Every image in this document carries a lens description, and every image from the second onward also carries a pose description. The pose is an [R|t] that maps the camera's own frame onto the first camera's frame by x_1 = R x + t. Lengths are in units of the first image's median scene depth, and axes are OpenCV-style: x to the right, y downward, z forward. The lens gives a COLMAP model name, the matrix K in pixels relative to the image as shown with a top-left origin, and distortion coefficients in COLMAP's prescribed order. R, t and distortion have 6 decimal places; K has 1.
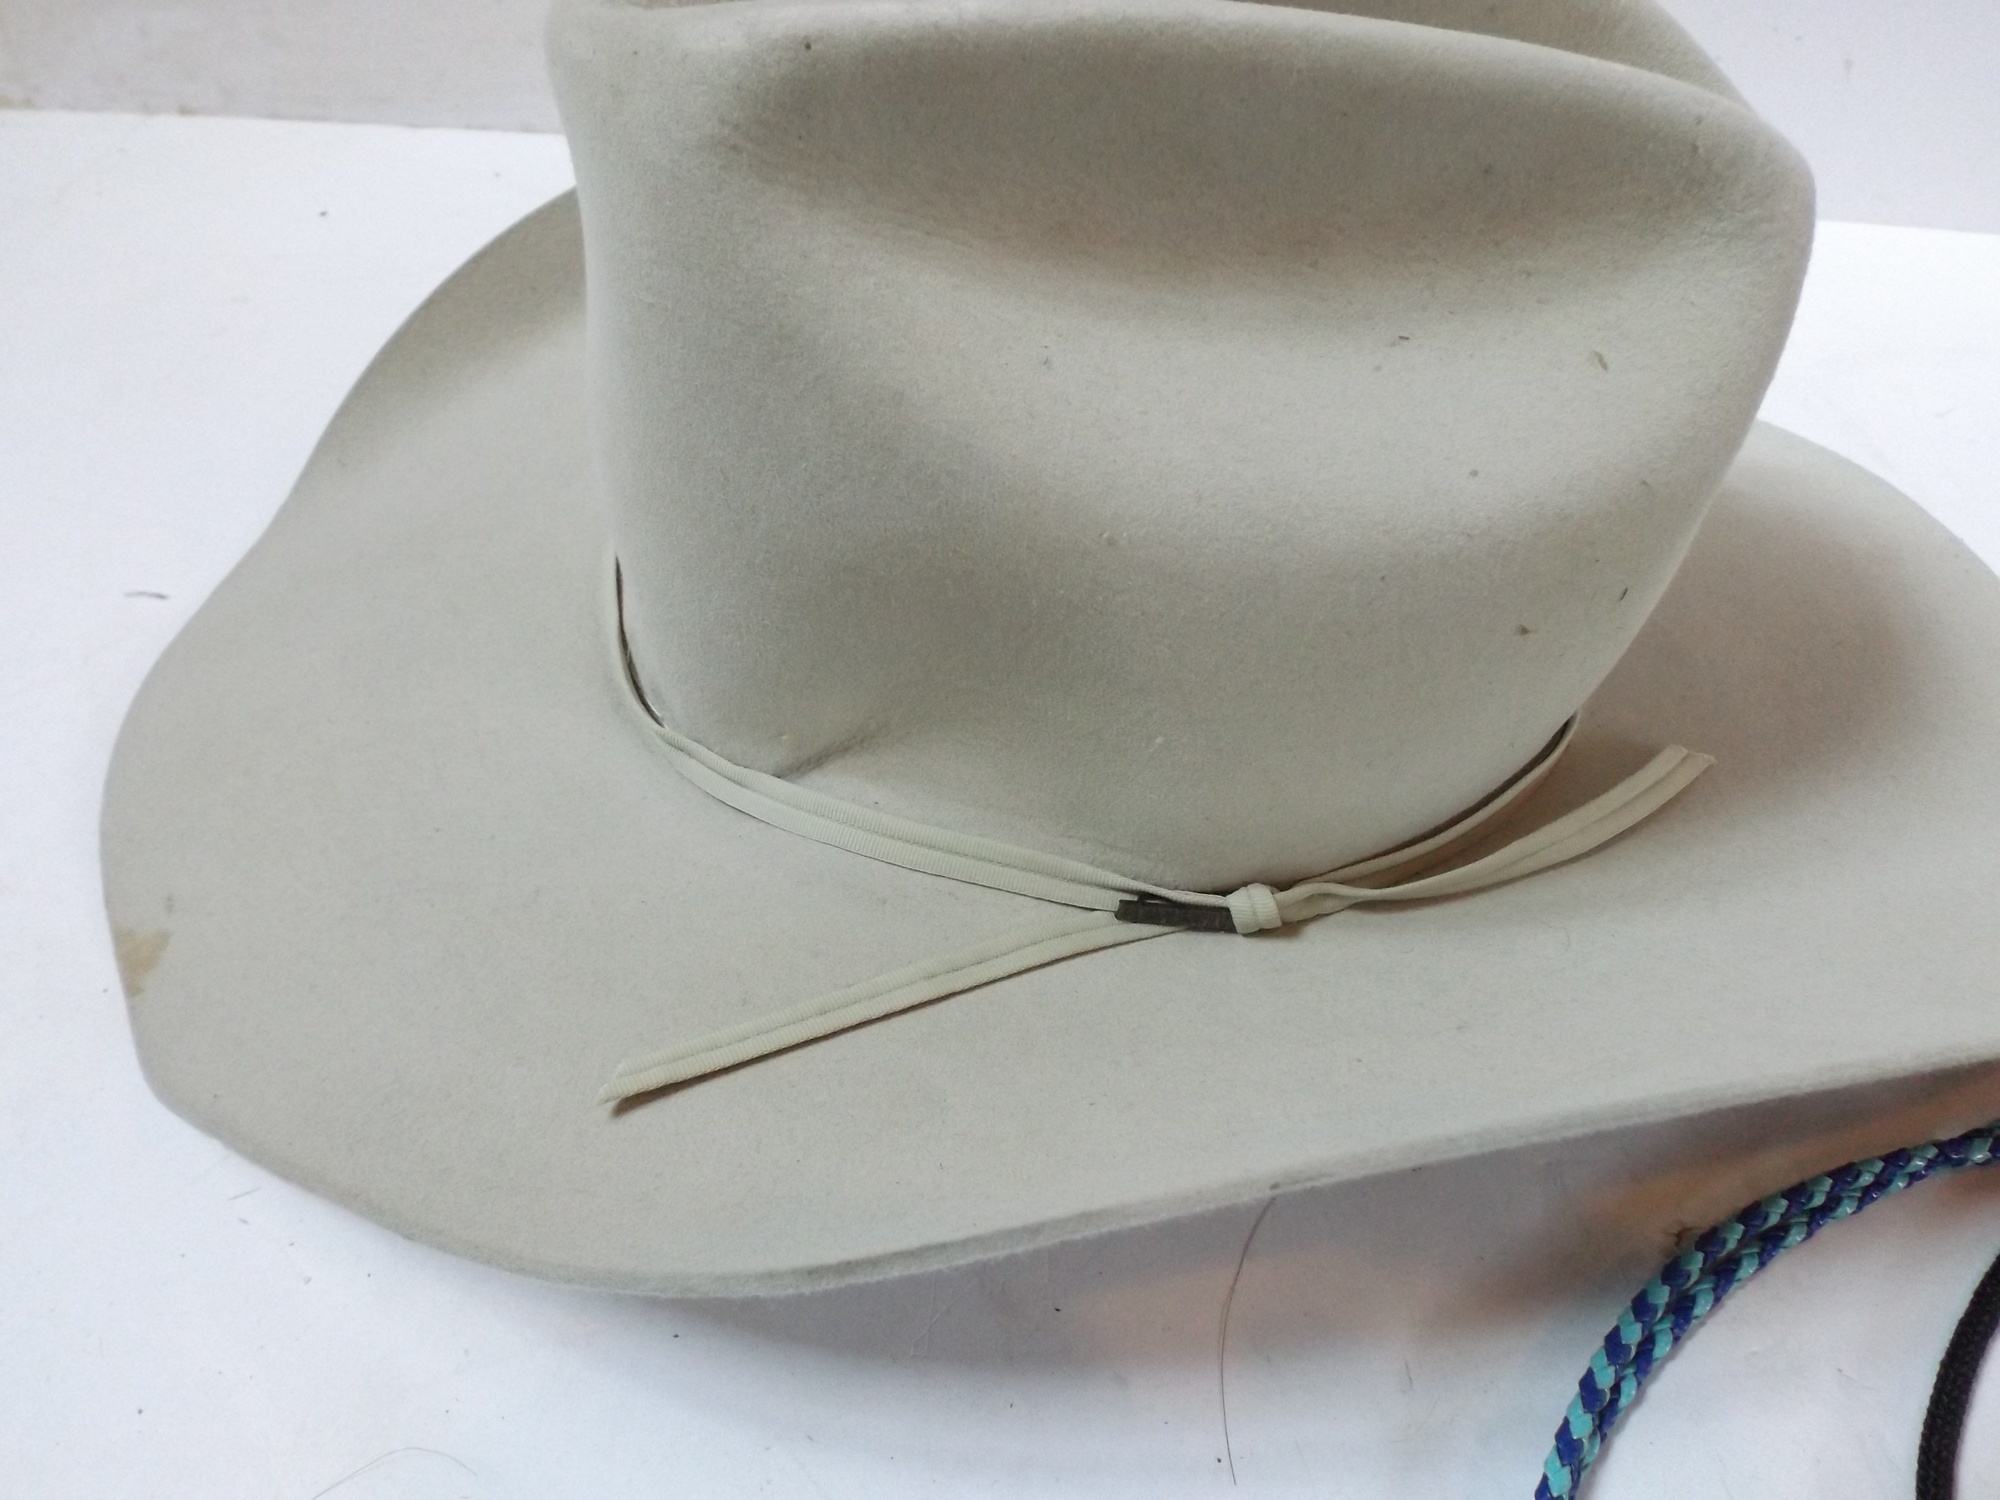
lens RADIAL K [[1582.3, 0, 994.1], [0, 1582.3, 758.0], [0, 0, 1]] dist [0.046981, 0.000216]
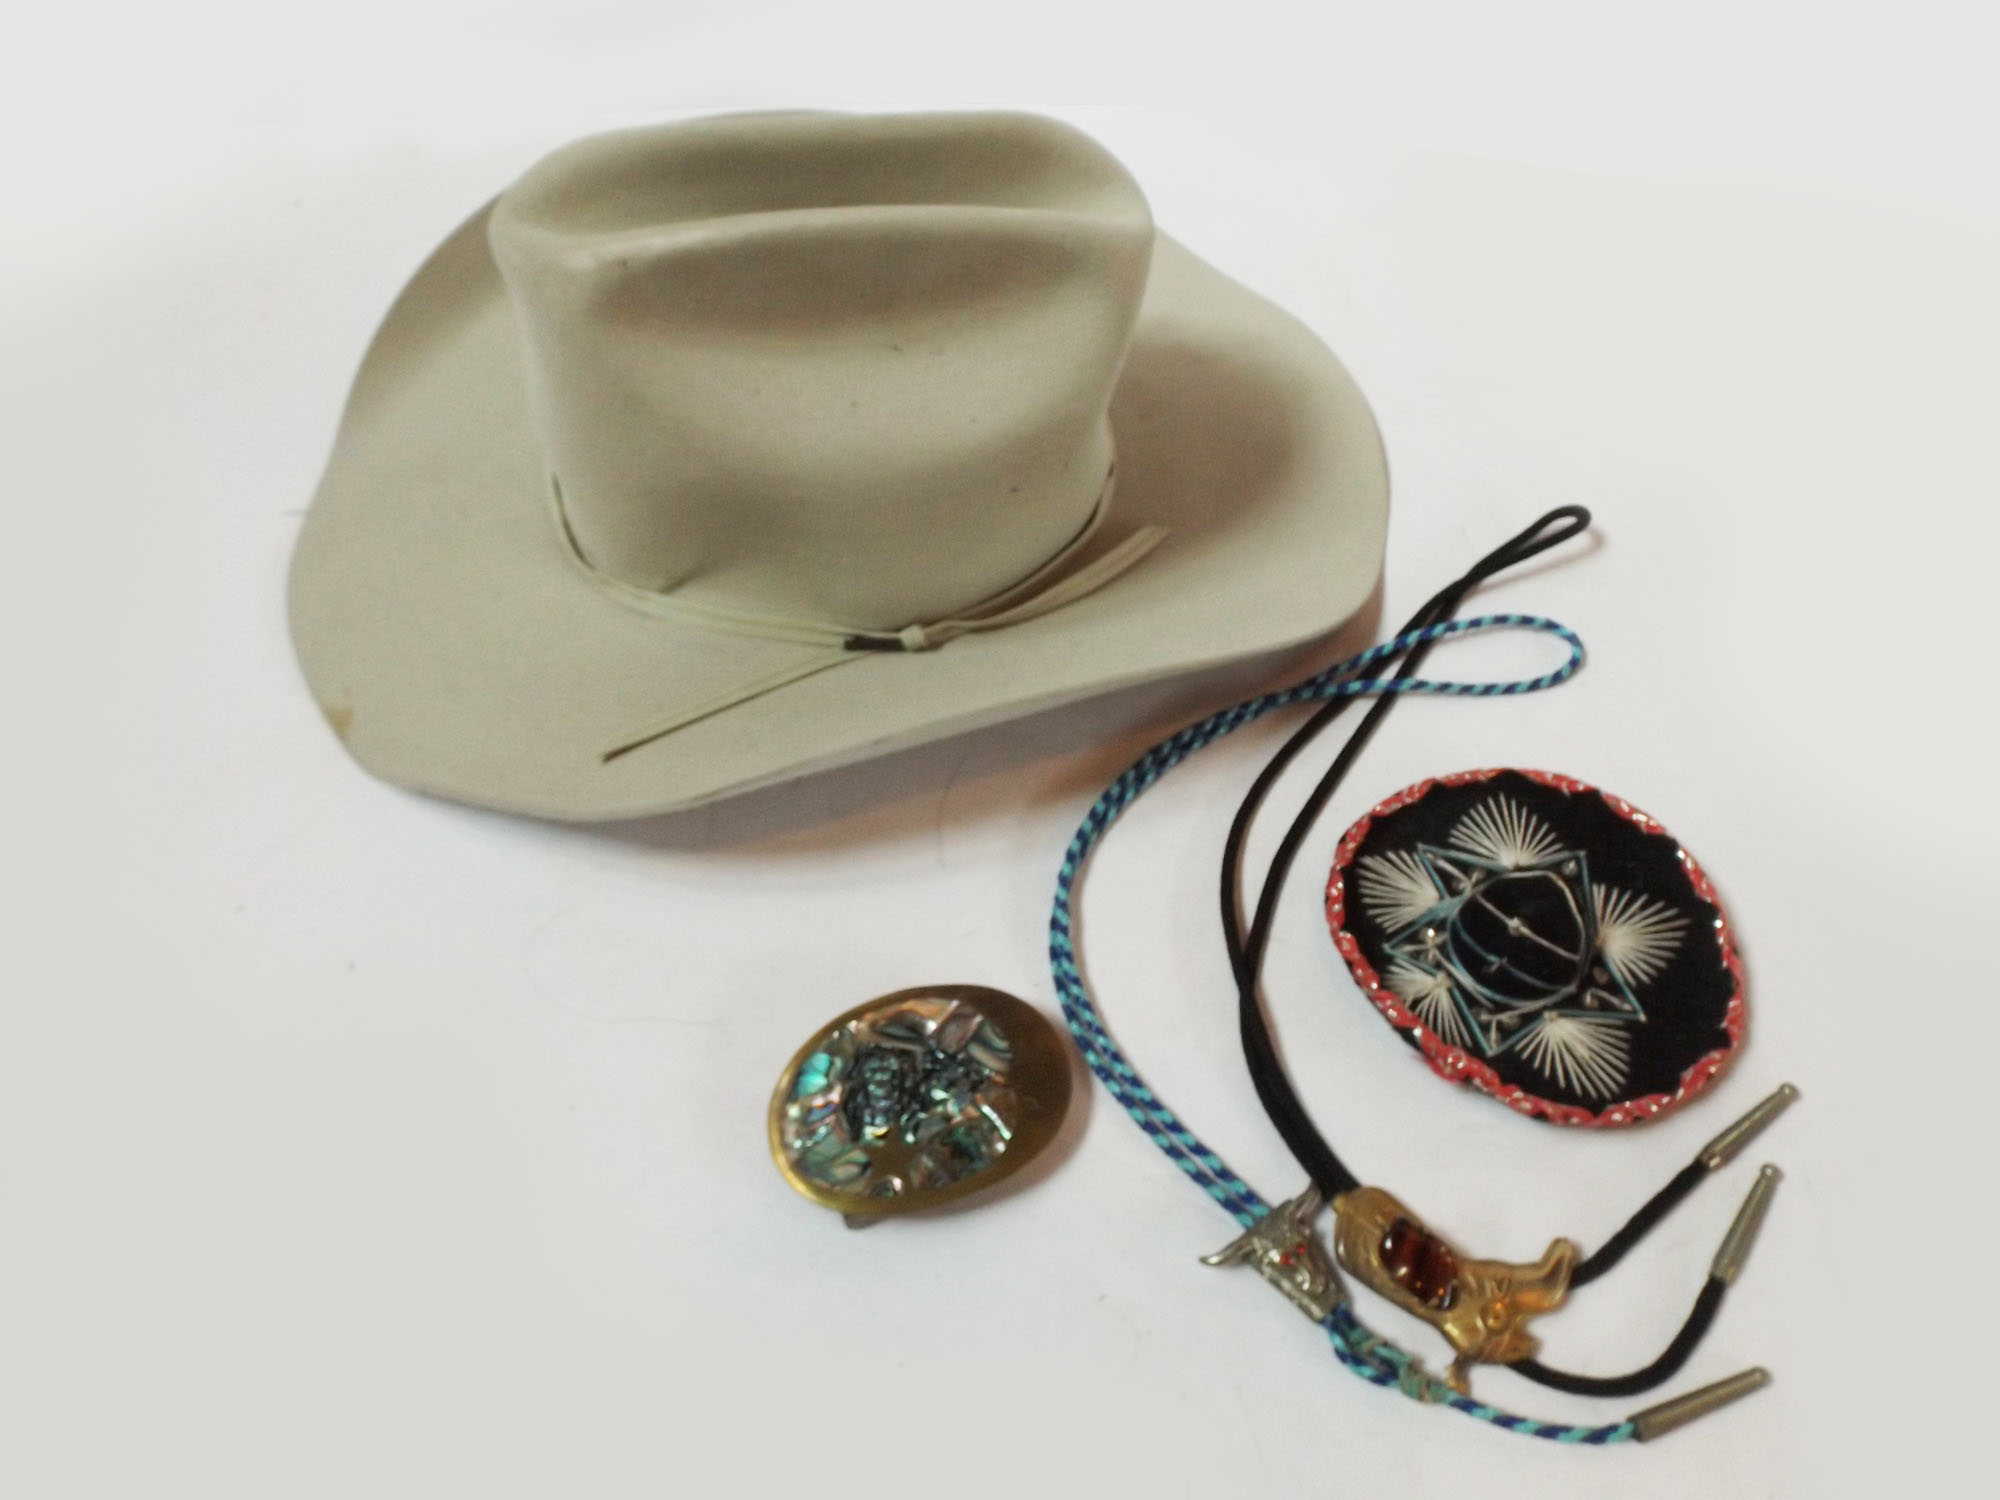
lens RADIAL K [[1582.3, 0, 994.1], [0, 1582.3, 758.0], [0, 0, 1]] dist [0.046981, 0.000216]
pose [[0.993583, -0.105970, 0.039548, 0.166718], [0.098438, 0.982340, 0.159115, -0.059239], [-0.055711, -0.154201, 0.986468, -0.940735]]
